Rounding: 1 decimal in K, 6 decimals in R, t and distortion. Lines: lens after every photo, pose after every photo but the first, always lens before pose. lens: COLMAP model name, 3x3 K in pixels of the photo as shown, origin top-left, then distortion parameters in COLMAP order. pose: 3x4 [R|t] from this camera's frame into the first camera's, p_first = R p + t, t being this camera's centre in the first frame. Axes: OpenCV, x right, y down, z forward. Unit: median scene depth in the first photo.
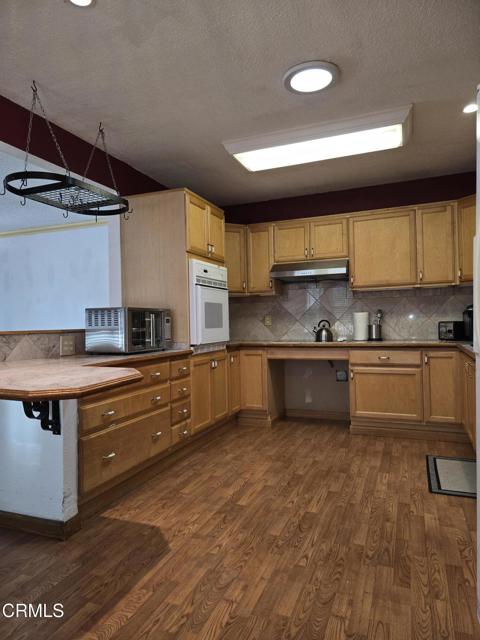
lens RADIAL K [[431.8, 0, 233.8], [0, 431.8, 315.2], [0, 0, 1]] dist [0.057182, -0.054489]
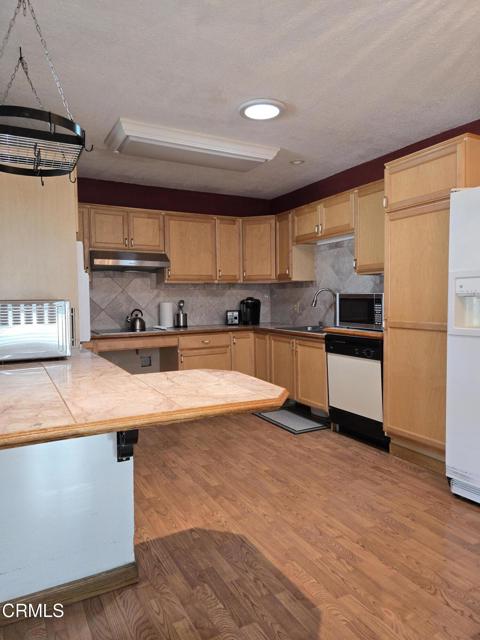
lens RADIAL K [[431.8, 0, 233.8], [0, 431.8, 315.2], [0, 0, 1]] dist [0.057182, -0.054489]
pose [[0.635599, -0.019301, 0.771778, -0.785531], [-0.013617, 0.999252, 0.036204, -0.028417], [-0.771899, -0.033520, 0.634861, 0.292376]]
